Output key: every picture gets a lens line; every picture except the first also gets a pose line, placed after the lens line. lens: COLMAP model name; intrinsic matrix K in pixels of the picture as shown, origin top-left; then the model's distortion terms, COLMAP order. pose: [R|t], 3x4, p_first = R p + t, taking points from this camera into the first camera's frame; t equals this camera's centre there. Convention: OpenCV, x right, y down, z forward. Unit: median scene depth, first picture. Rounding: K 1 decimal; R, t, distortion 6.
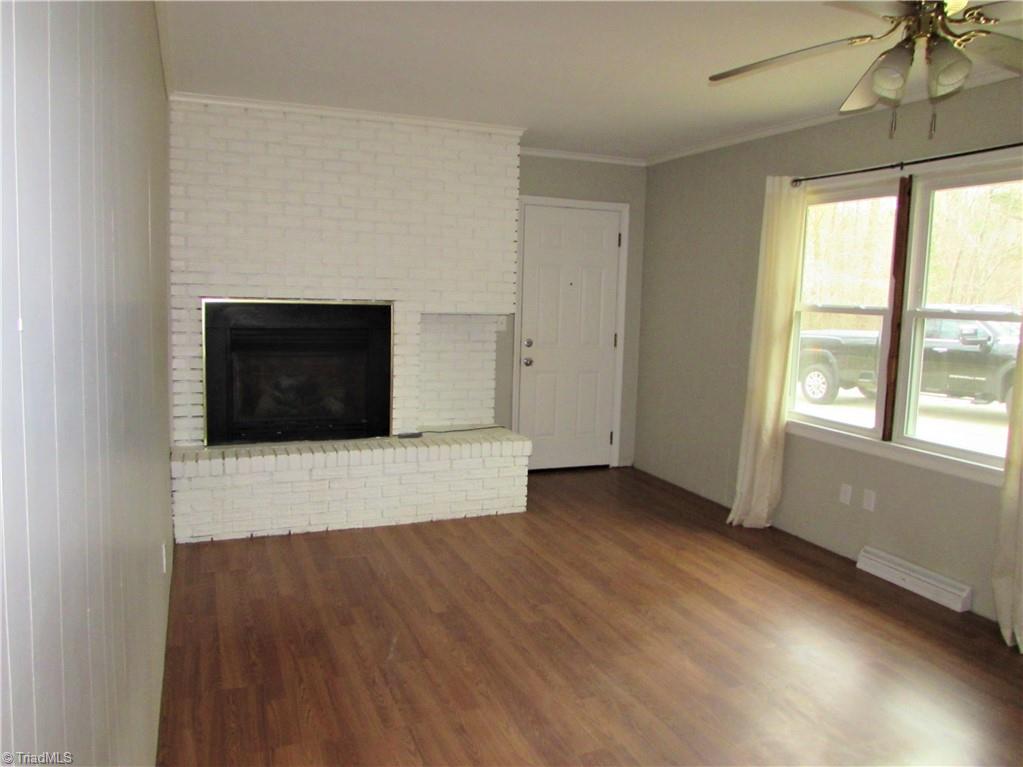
lens RADIAL K [[748.0, 0, 505.5], [0, 748.0, 384.1], [0, 0, 1]] dist [-0.022297, 0.004848]
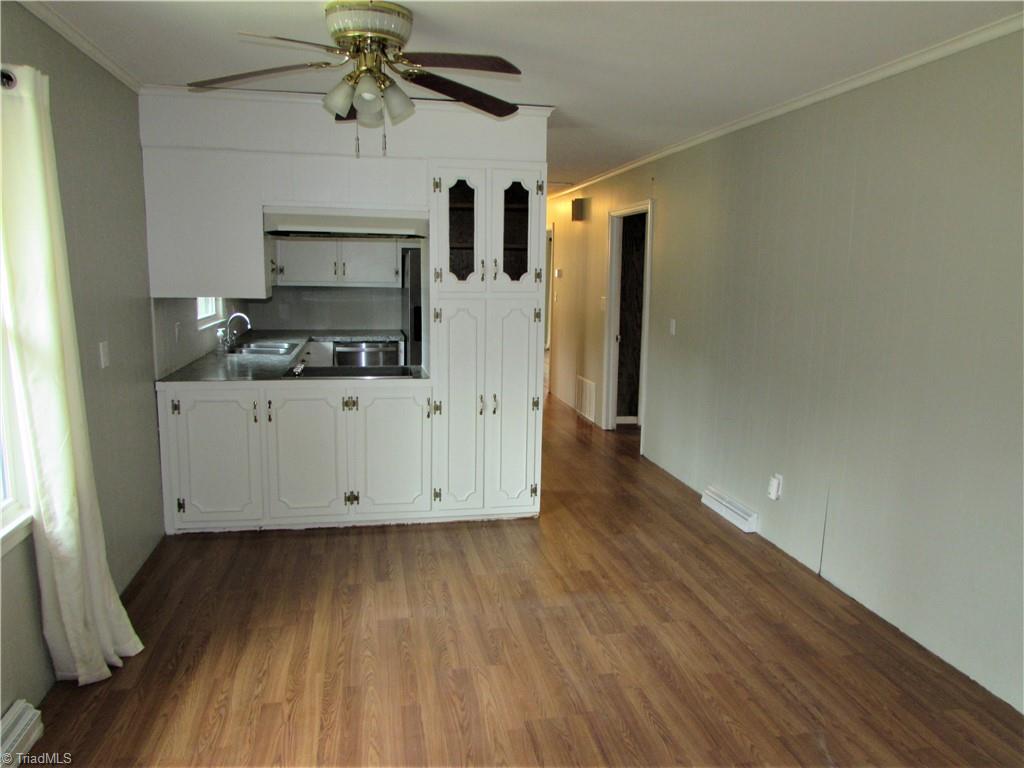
lens RADIAL K [[748.8, 0, 506.0], [0, 748.8, 384.6], [0, 0, 1]] dist [-0.022297, 0.004848]
pose [[-0.983247, -0.076781, 0.165319, 0.066596], [-0.025787, 0.956427, 0.290831, -0.188337], [-0.180446, 0.281696, -0.942384, 1.209474]]
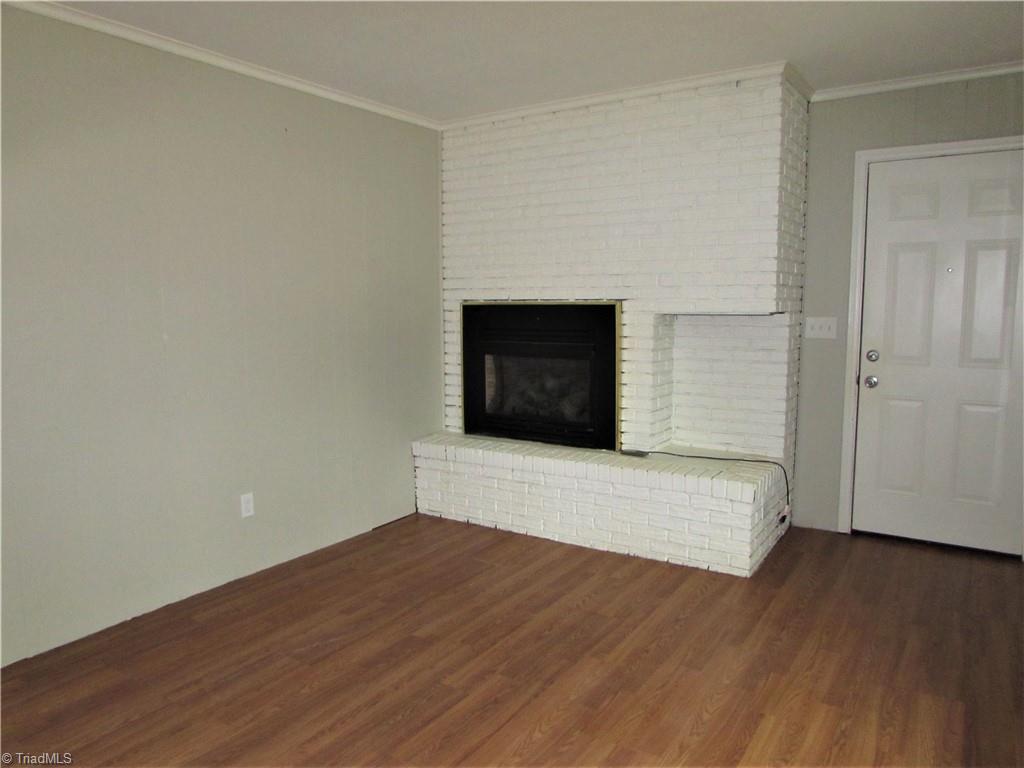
lens RADIAL K [[719.6, 0, 524.8], [0, 719.6, 384.4], [0, 0, 1]] dist [-0.011371, -0.002797]
pose [[0.586071, 0.067840, -0.807415, 0.538834], [-0.075378, 0.996732, 0.029033, -0.030257], [0.806746, 0.043846, 0.589269, 0.452283]]
